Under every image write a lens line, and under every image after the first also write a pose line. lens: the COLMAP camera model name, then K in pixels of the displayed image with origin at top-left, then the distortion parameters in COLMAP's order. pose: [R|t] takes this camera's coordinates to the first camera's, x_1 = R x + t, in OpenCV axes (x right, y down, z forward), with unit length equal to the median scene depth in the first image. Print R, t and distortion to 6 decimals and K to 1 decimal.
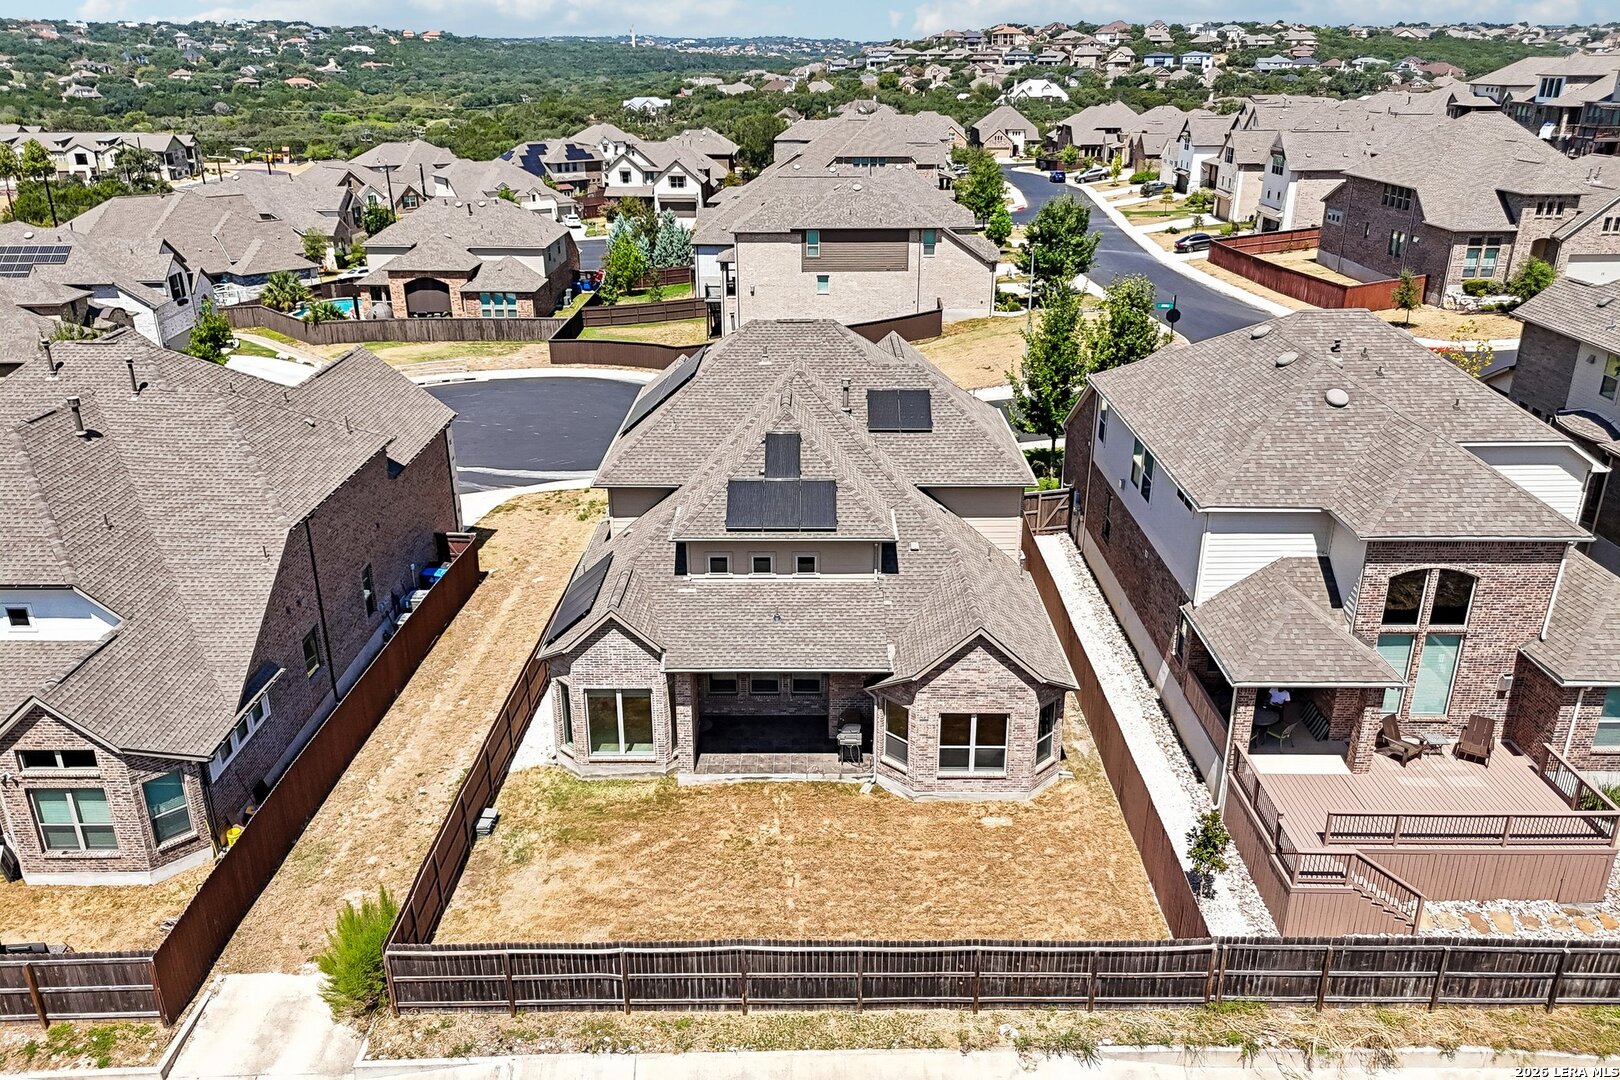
lens RADIAL K [[1205.1, 0, 811.8], [0, 1205.1, 547.5], [0, 0, 1]] dist [0.054055, -0.060377]
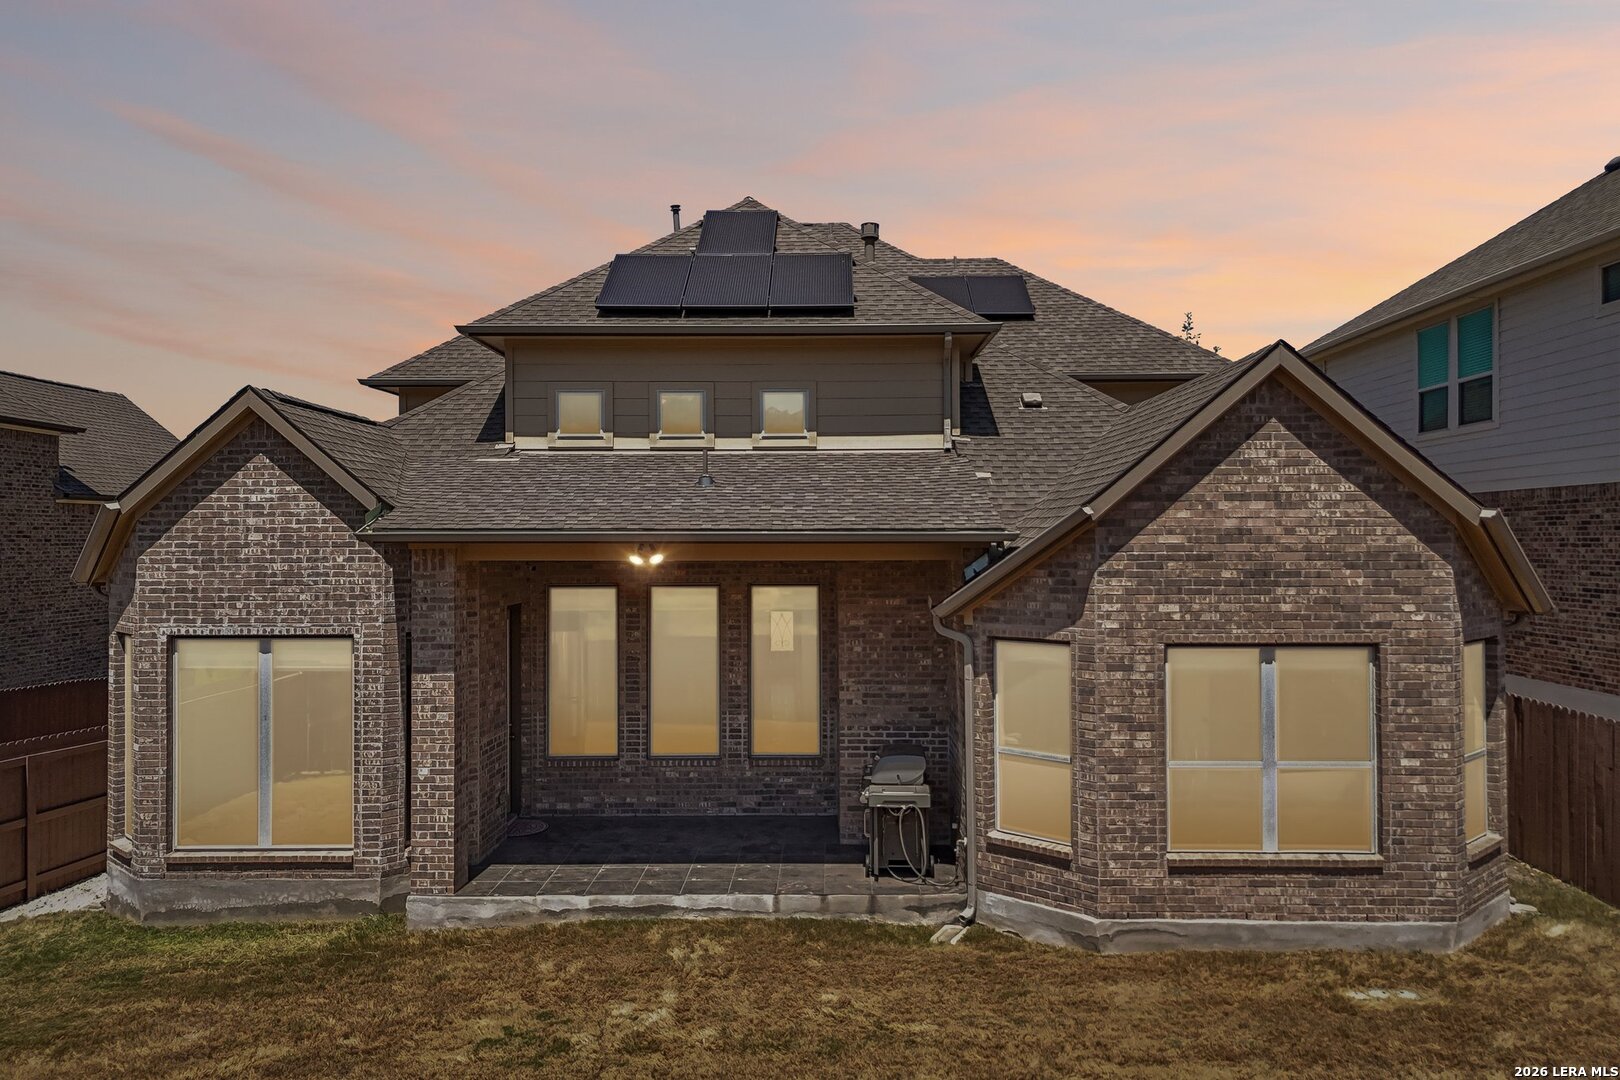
lens RADIAL K [[1205.1, 0, 811.8], [0, 1205.1, 547.5], [0, 0, 1]] dist [0.054055, -0.060377]
pose [[0.999875, -0.002831, -0.015578, 0.012428], [-0.003235, 0.926587, -0.376067, 0.232217], [0.015499, 0.376071, 0.926461, 0.655823]]
